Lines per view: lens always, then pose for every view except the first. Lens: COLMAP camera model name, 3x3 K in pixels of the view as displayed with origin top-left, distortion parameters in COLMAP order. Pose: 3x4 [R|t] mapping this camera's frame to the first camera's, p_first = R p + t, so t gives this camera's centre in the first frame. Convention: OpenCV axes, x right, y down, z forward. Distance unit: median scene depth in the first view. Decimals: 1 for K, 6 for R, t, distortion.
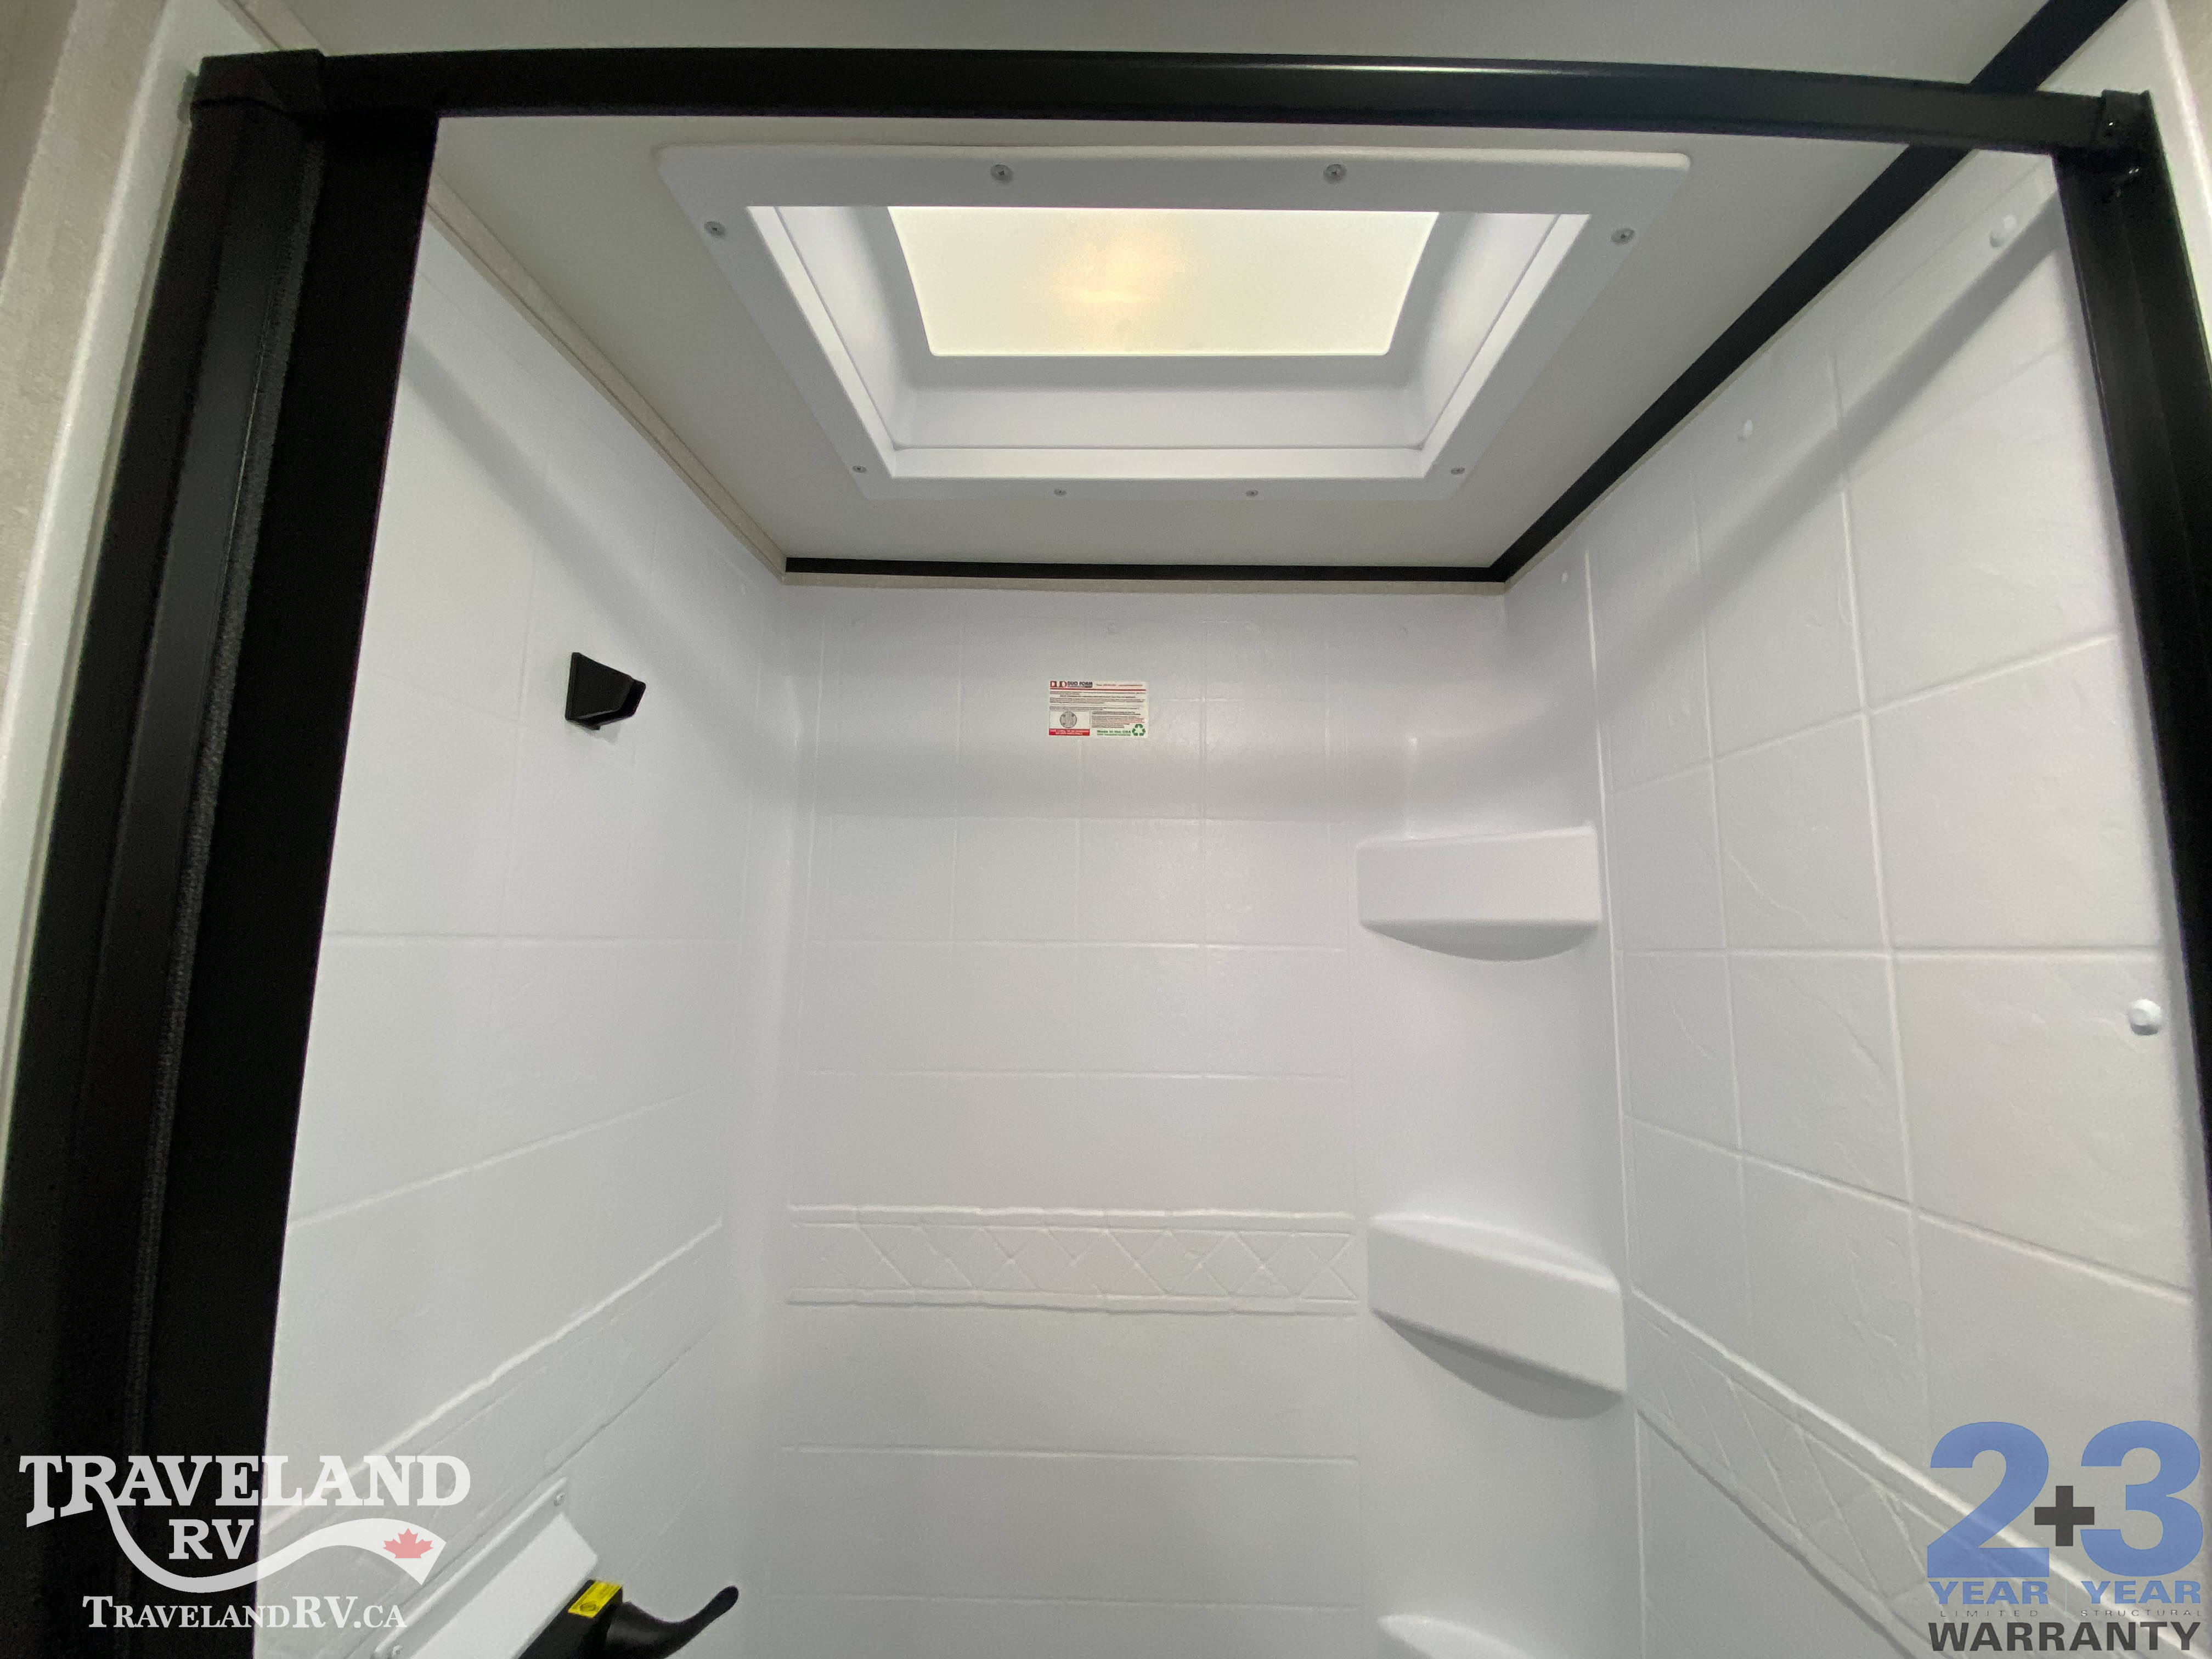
lens RADIAL K [[897.1, 0, 1120.0], [0, 897.1, 823.3], [0, 0, 1]] dist [0.013679, -0.017275]
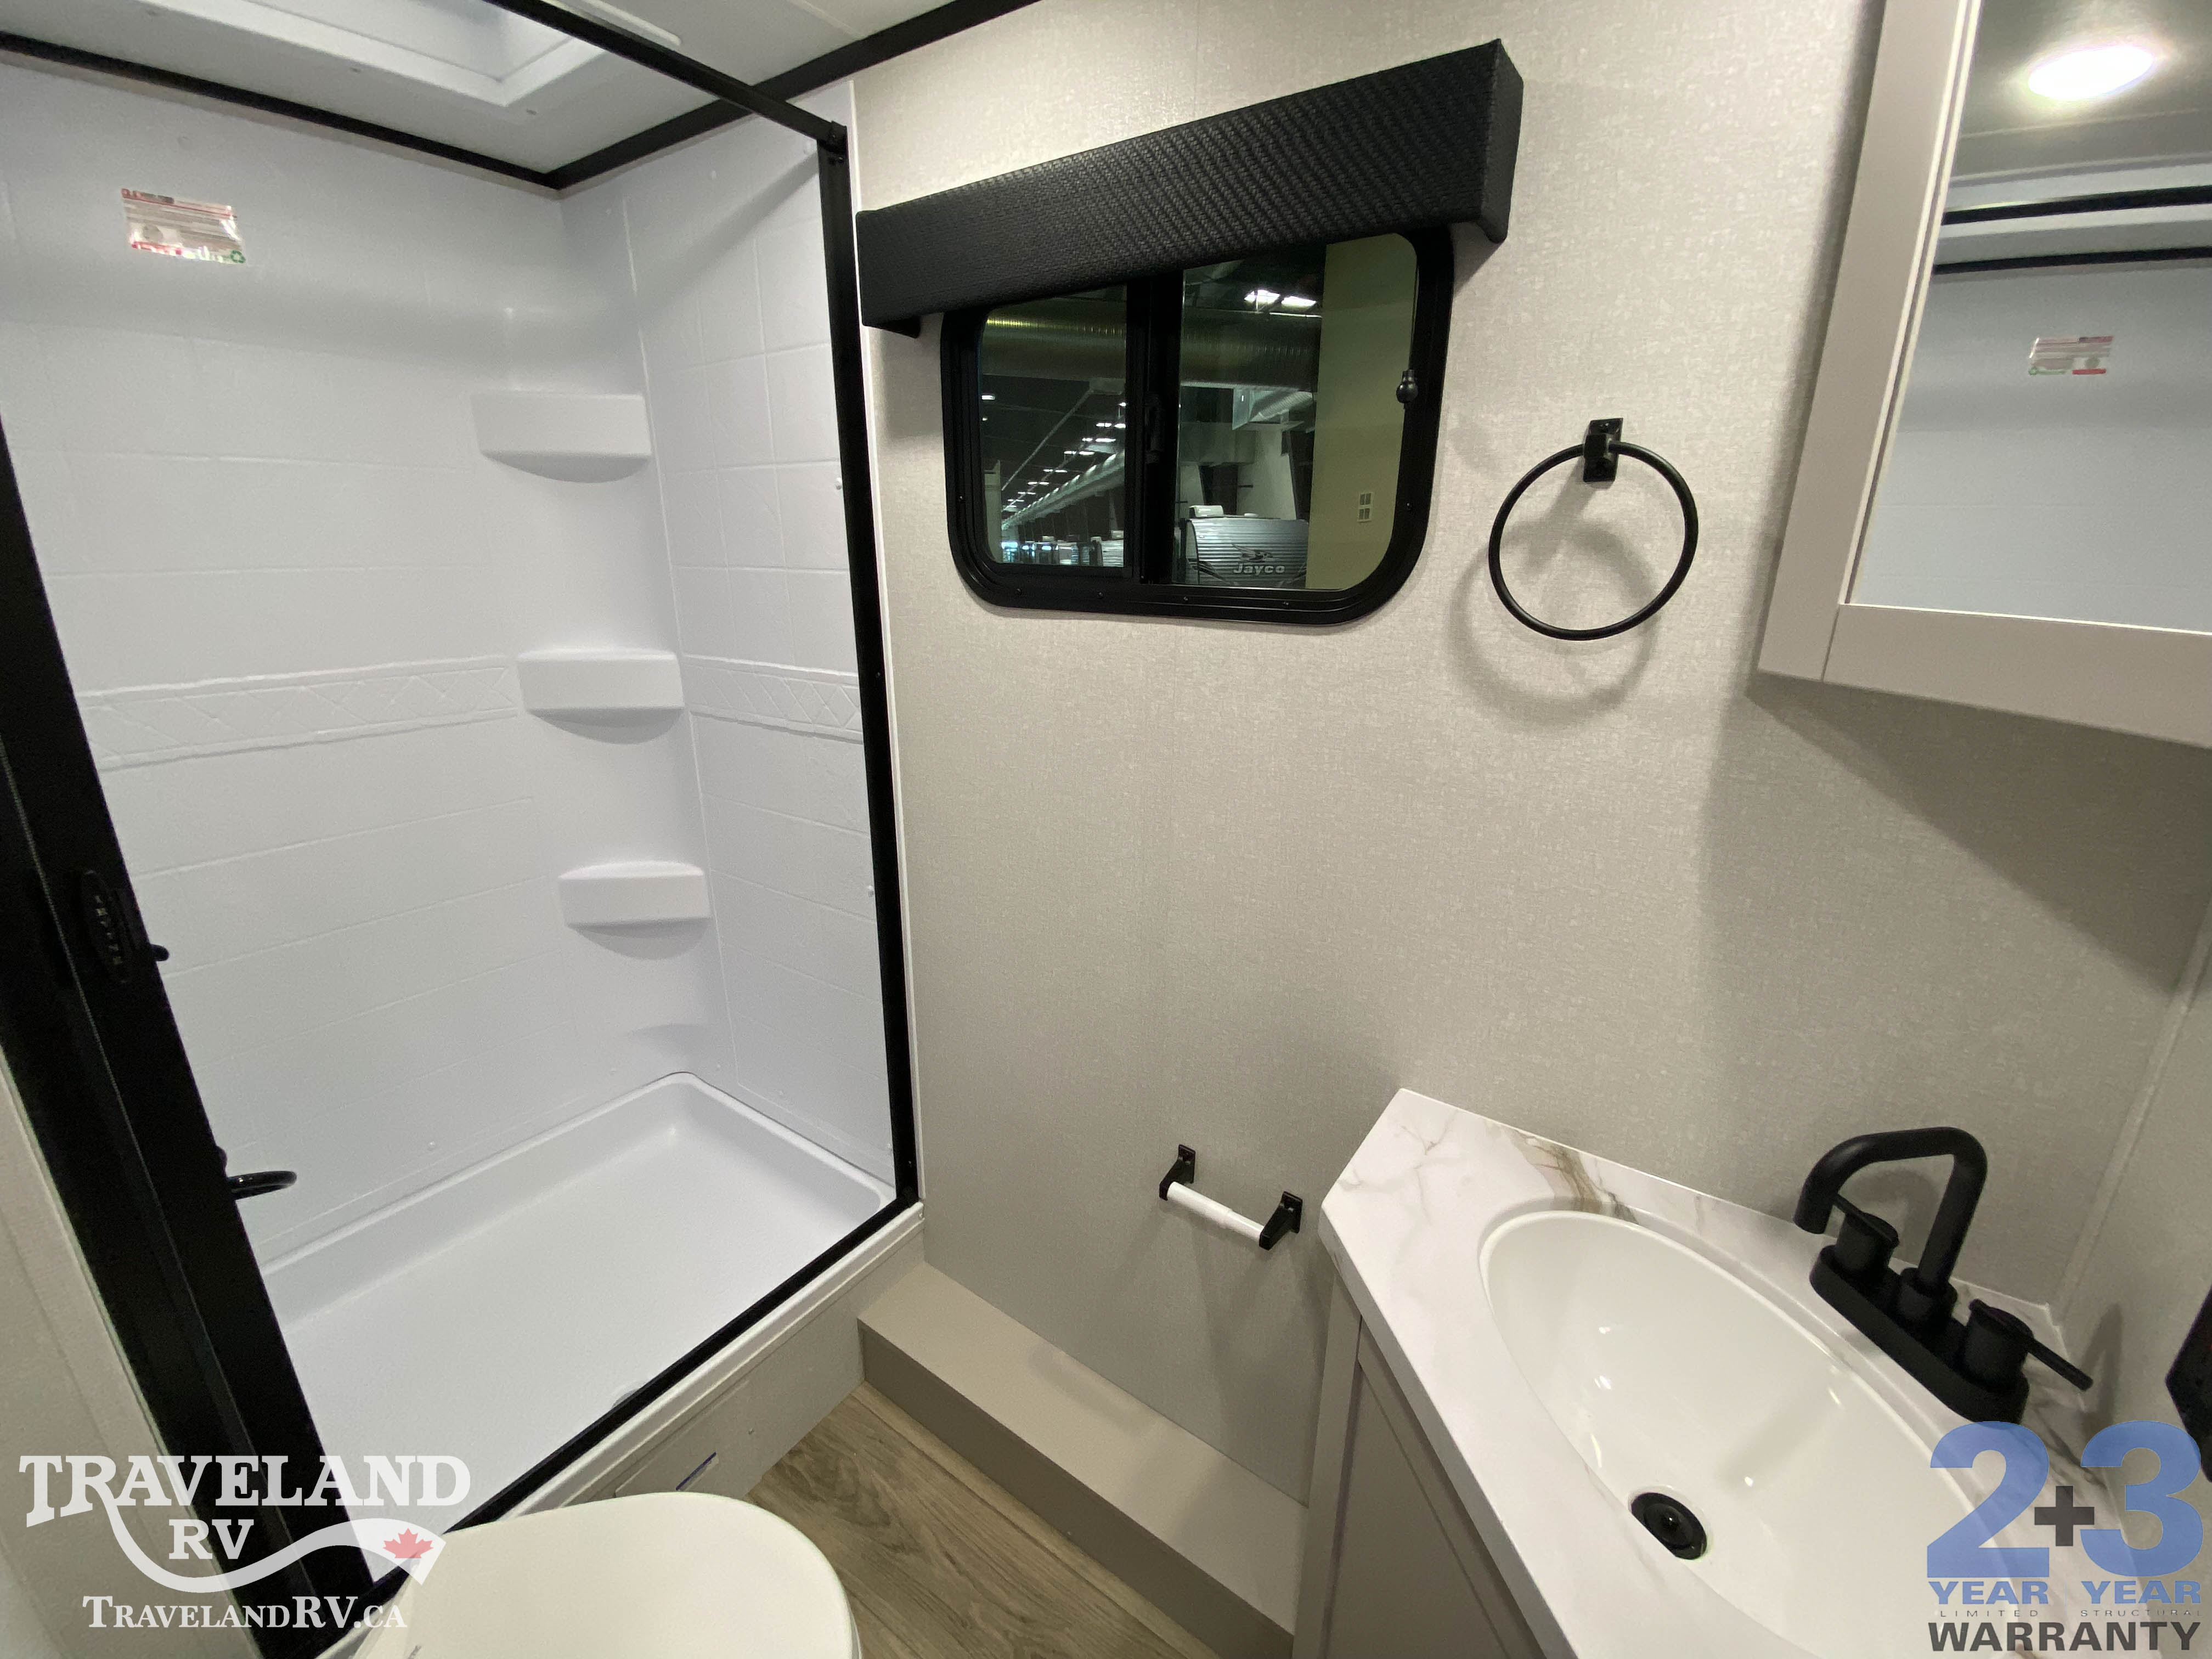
lens RADIAL K [[897.1, 0, 1120.0], [0, 897.1, 823.3], [0, 0, 1]] dist [0.013679, -0.017275]
pose [[0.559633, -0.248871, 0.790490, -0.442305], [-0.112067, 0.922358, 0.369725, 0.017625], [-0.821129, -0.295498, 0.488291, -0.697216]]
